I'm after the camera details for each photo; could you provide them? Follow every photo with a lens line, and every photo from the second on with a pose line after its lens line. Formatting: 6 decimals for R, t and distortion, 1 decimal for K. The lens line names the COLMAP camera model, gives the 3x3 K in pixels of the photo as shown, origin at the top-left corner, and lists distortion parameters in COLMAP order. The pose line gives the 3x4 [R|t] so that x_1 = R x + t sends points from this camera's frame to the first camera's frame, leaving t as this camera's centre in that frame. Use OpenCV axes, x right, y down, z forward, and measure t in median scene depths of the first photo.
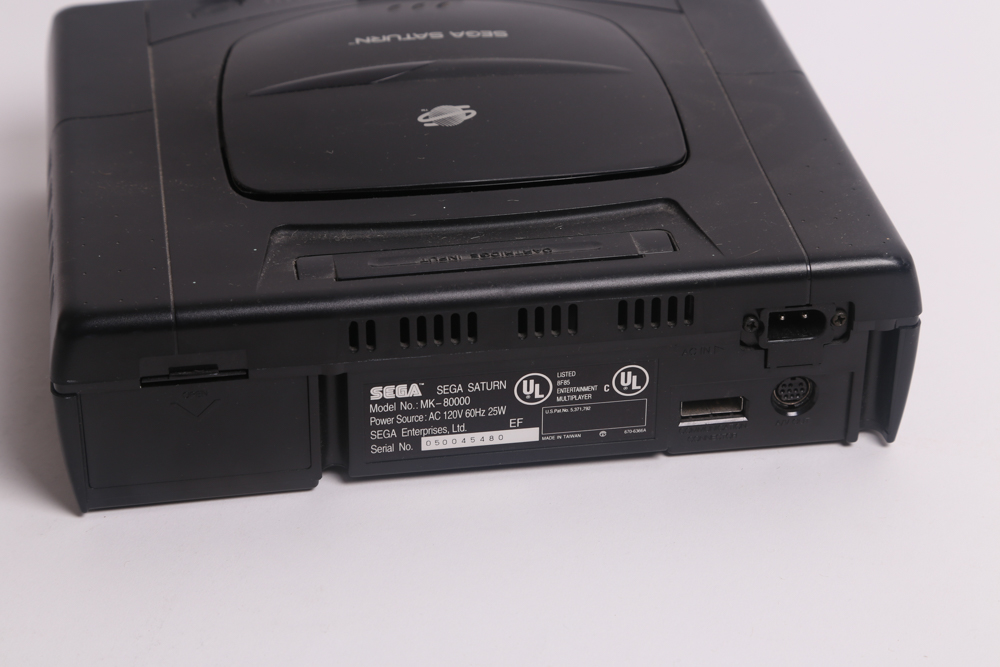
lens RADIAL K [[2618.1, 0, 500.9], [0, 2618.1, 333.6], [0, 0, 1]] dist [0.247526, 0.000000]
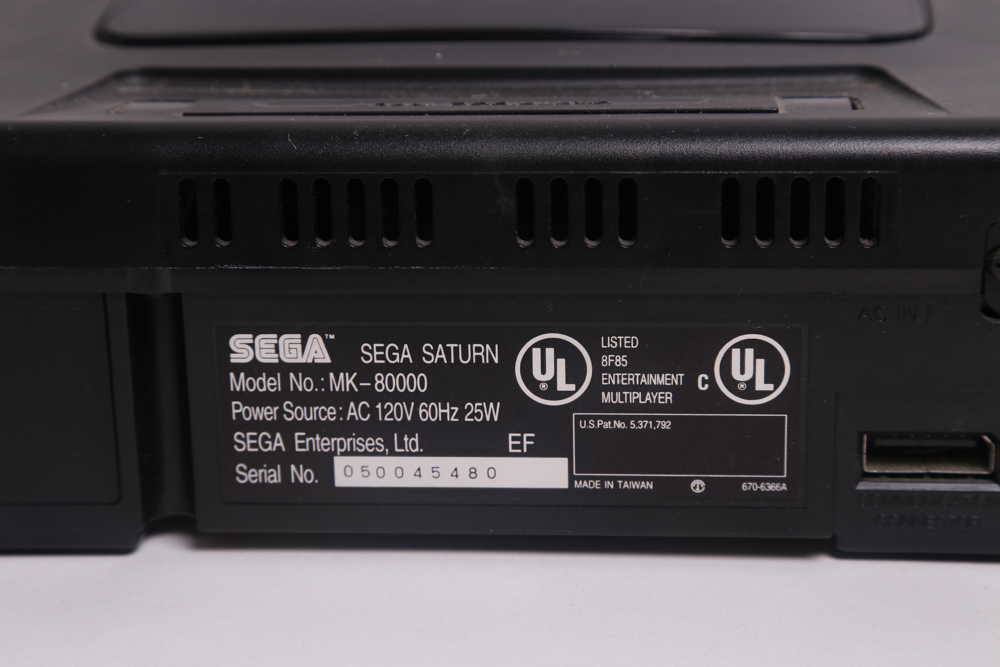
lens RADIAL K [[2618.1, 0, 450.6], [0, 2618.1, 302.0], [0, 0, 1]] dist [0.247526, 0.000000]
pose [[0.977900, 0.050482, -0.202889, 0.093968], [-0.095528, 0.971080, -0.218812, 0.119901], [0.185976, 0.233358, 0.954441, 0.509437]]
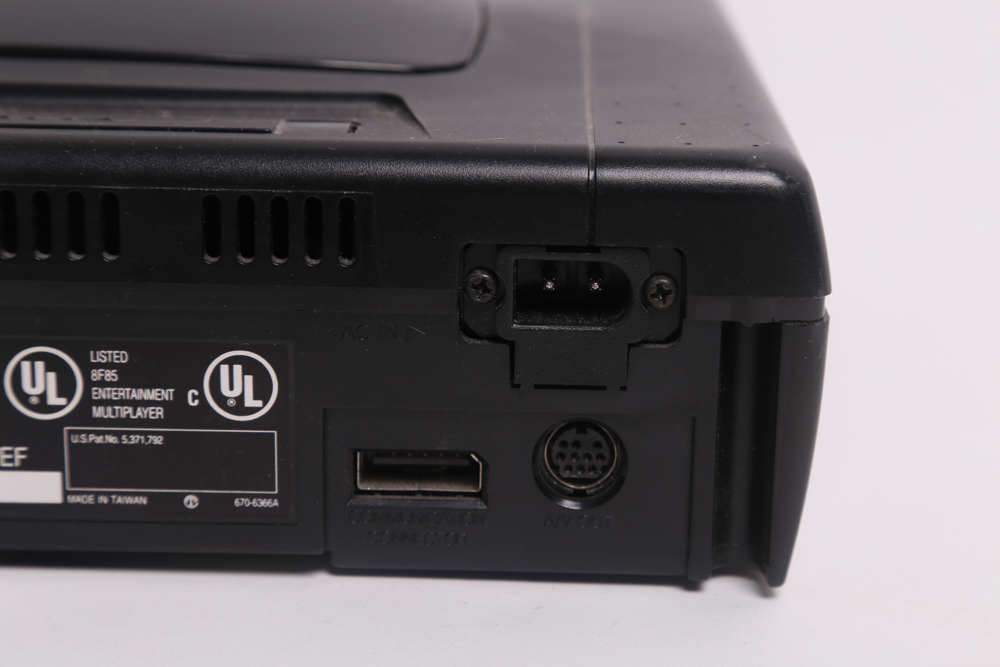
lens RADIAL K [[2618.1, 0, 454.6], [0, 2618.1, 287.2], [0, 0, 1]] dist [0.247526, 0.000000]
pose [[0.987567, 0.064077, -0.143547, 0.161050], [-0.098754, 0.963358, -0.249378, 0.121201], [0.122308, 0.260454, 0.957708, 0.516193]]
